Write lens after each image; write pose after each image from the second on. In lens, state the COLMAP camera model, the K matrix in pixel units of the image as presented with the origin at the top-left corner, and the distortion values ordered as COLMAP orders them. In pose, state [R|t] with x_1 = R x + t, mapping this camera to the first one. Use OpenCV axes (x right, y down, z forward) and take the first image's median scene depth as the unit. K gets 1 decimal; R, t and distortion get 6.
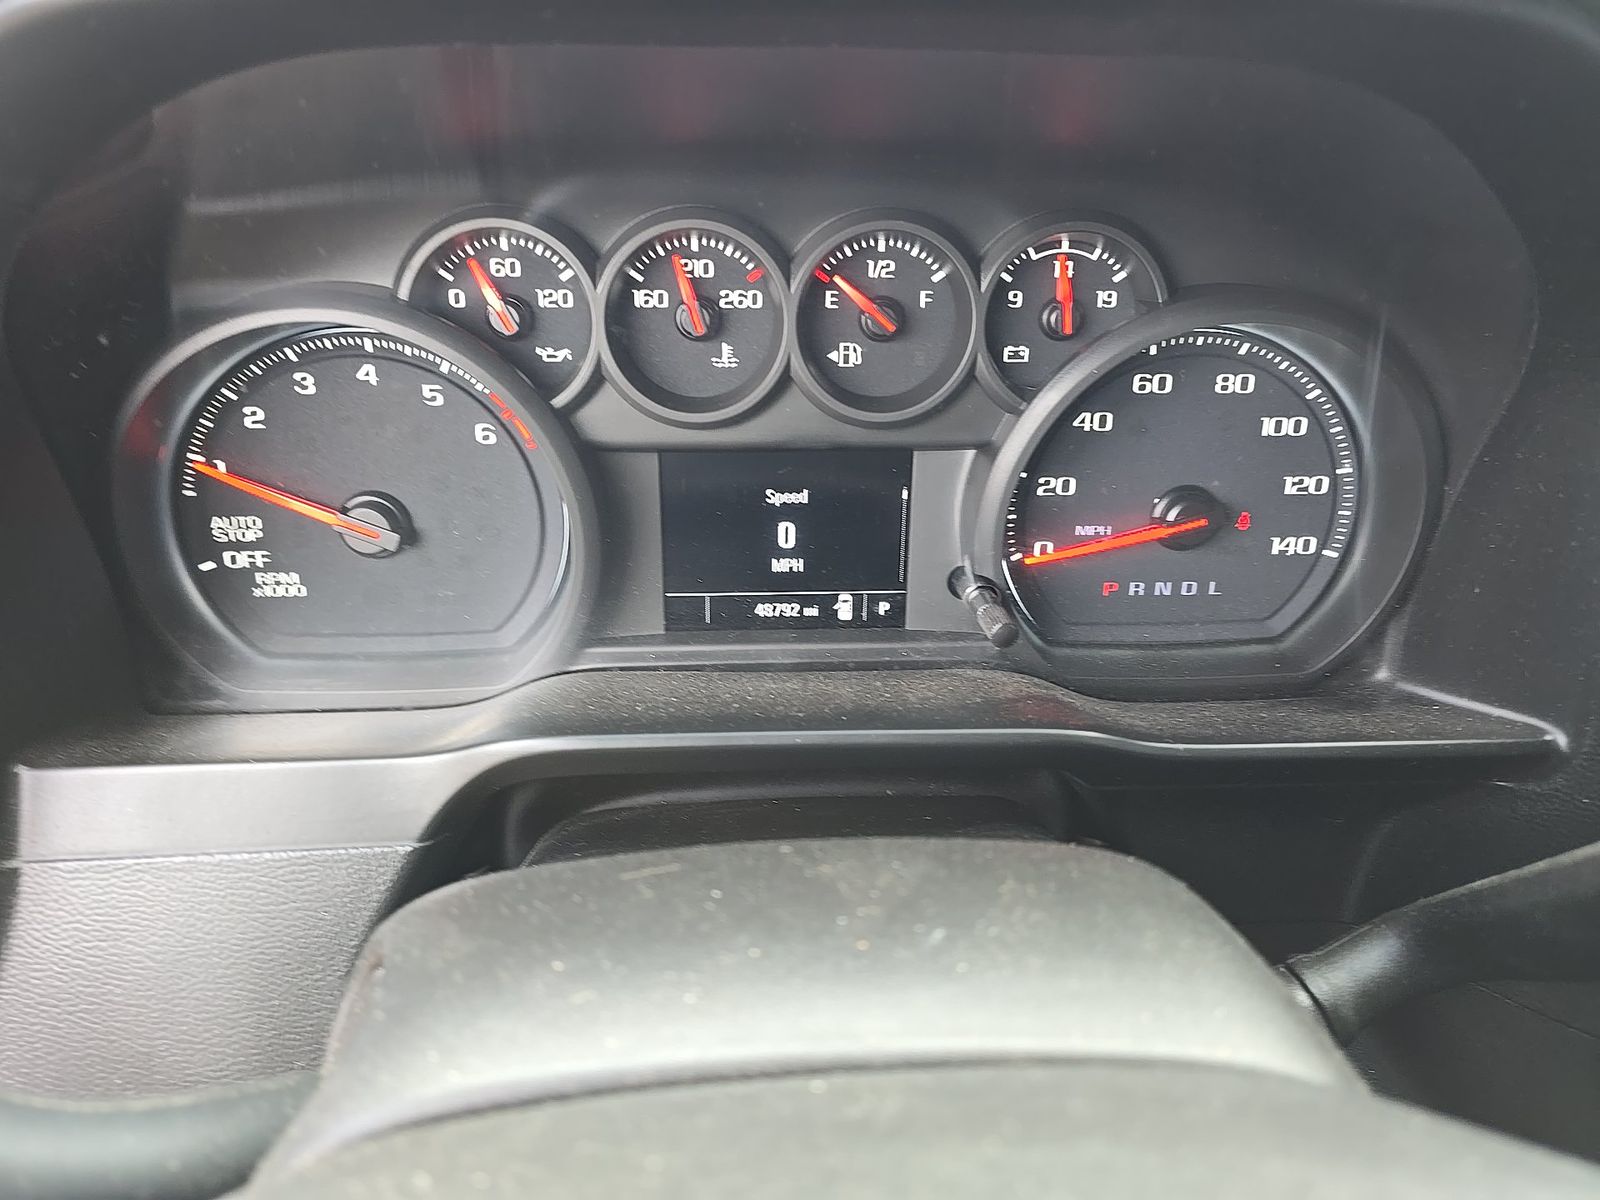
lens RADIAL K [[1036.1, 0, 800.0], [0, 1036.1, 600.0], [0, 0, 1]] dist [0.025183, -0.001748]
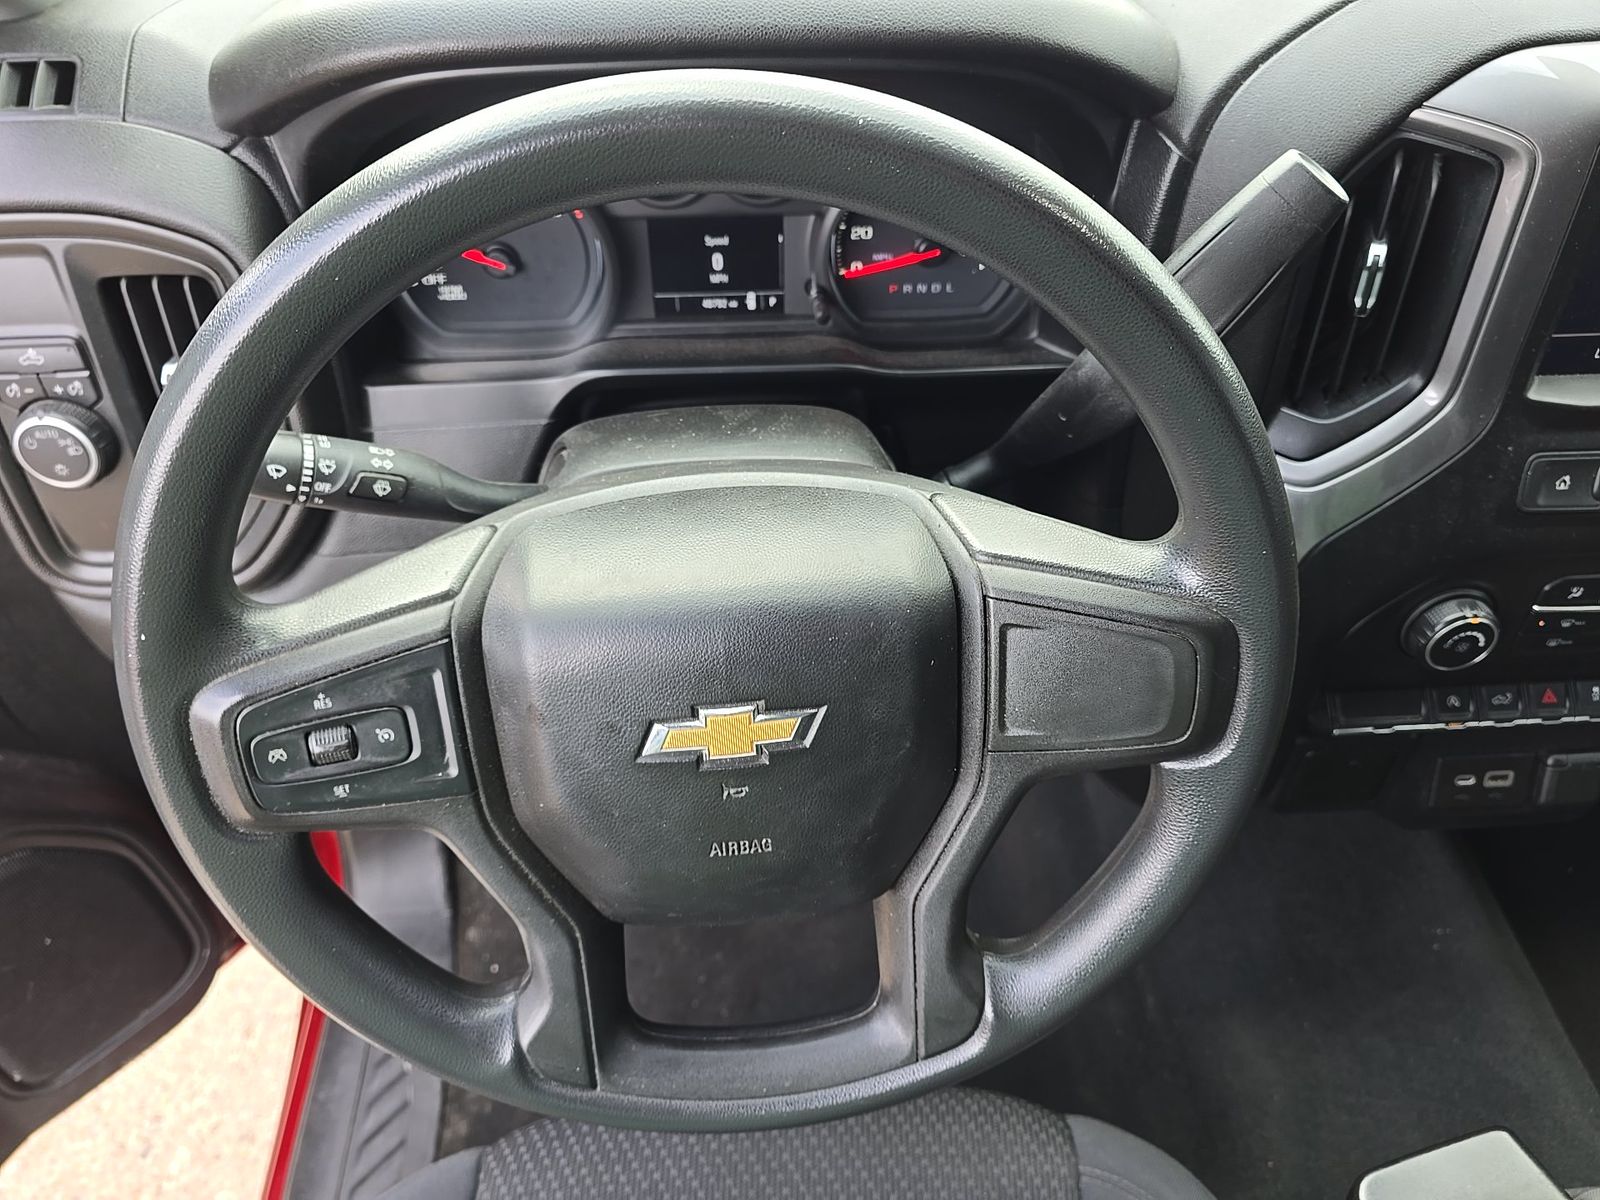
lens RADIAL K [[1036.1, 0, 800.0], [0, 1036.1, 600.0], [0, 0, 1]] dist [0.025183, -0.001748]
pose [[0.999883, -0.014332, 0.005291, 0.118106], [0.011893, 0.947580, 0.319298, -0.082285], [-0.009590, -0.319197, 0.947640, -0.981992]]
